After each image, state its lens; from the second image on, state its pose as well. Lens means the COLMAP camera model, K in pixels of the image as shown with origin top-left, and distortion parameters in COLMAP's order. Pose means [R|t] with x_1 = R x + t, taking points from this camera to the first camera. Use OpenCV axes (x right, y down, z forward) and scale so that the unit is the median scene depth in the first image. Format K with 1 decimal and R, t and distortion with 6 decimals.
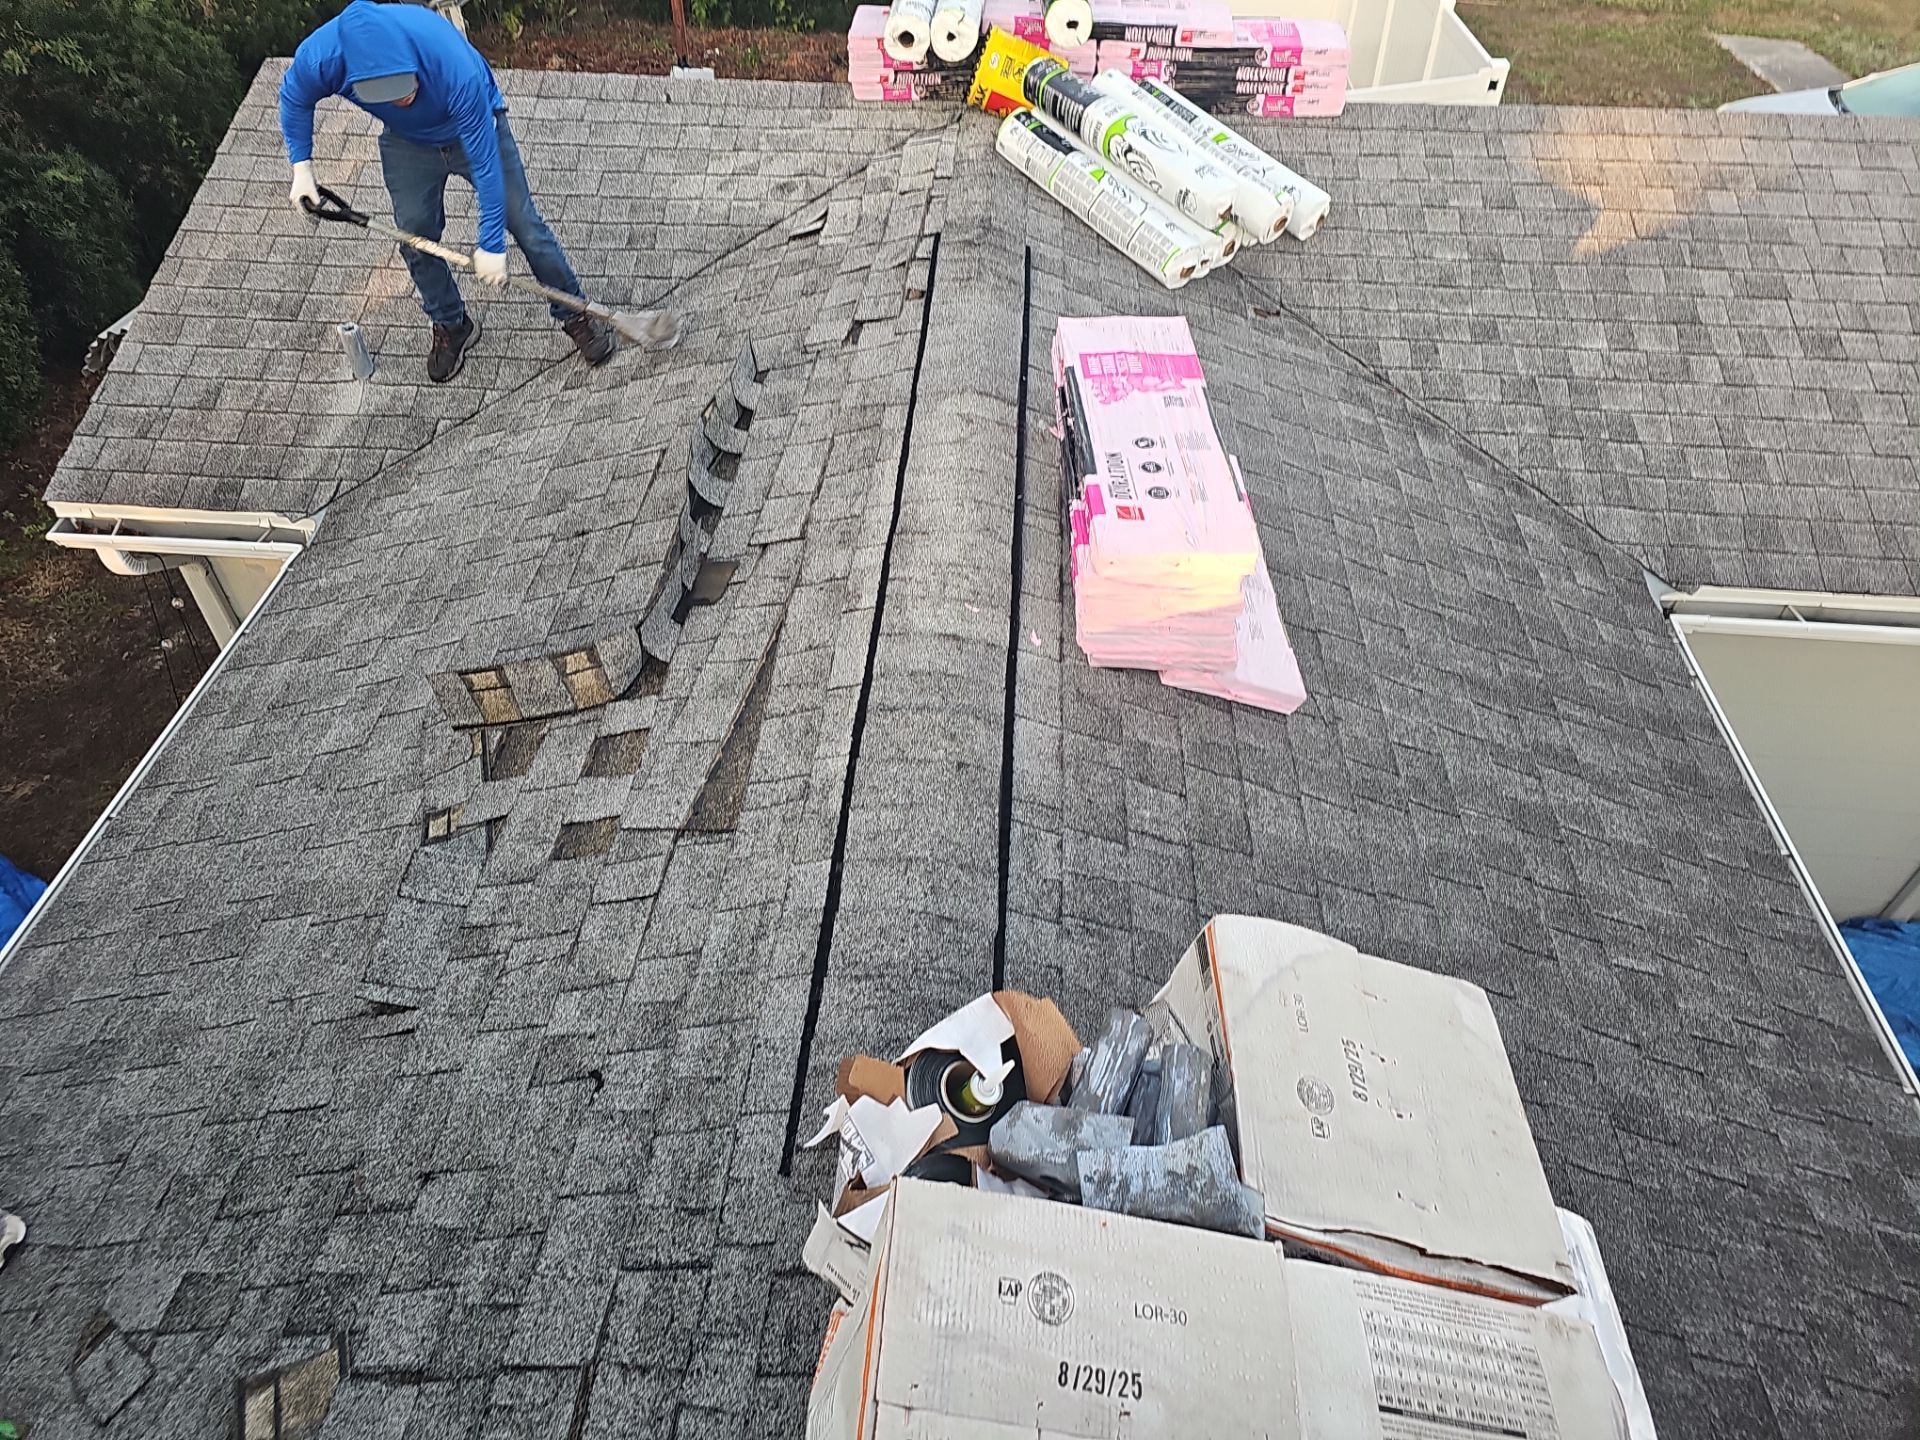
lens RADIAL K [[1240.0, 0, 949.5], [0, 1240.0, 697.0], [0, 0, 1]] dist [0.059435, -0.042172]
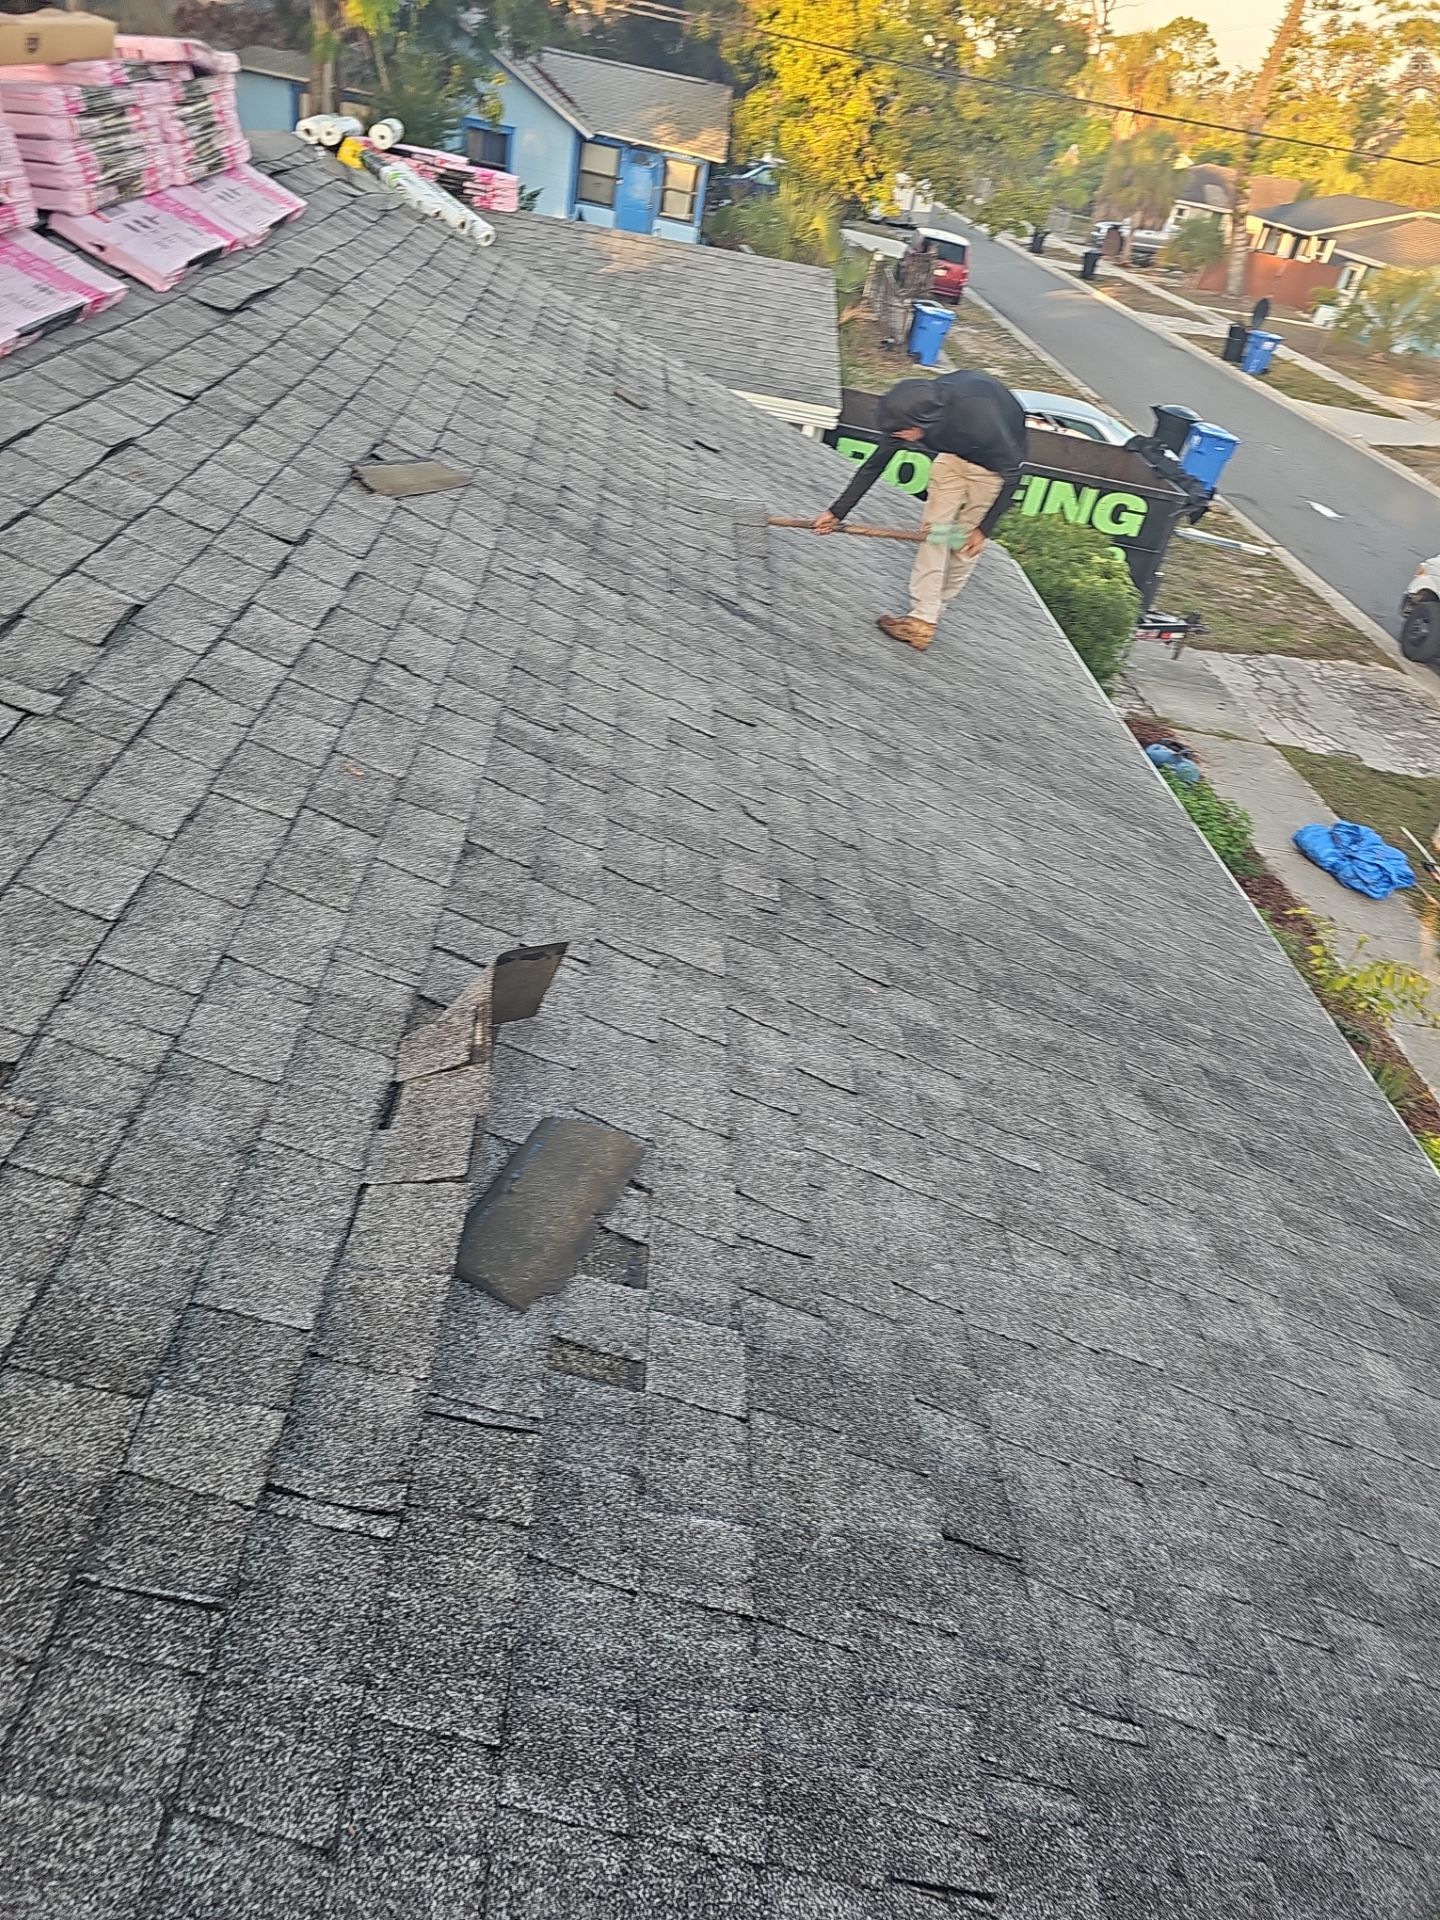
lens RADIAL K [[1240.0, 0, 695.2], [0, 1240.0, 957.1], [0, 0, 1]] dist [0.059435, -0.042172]
pose [[0.983498, 0.074162, 0.165020, 0.424127], [-0.050697, 0.988551, -0.142117, 1.359428], [-0.173670, 0.131406, 0.975997, -1.263287]]
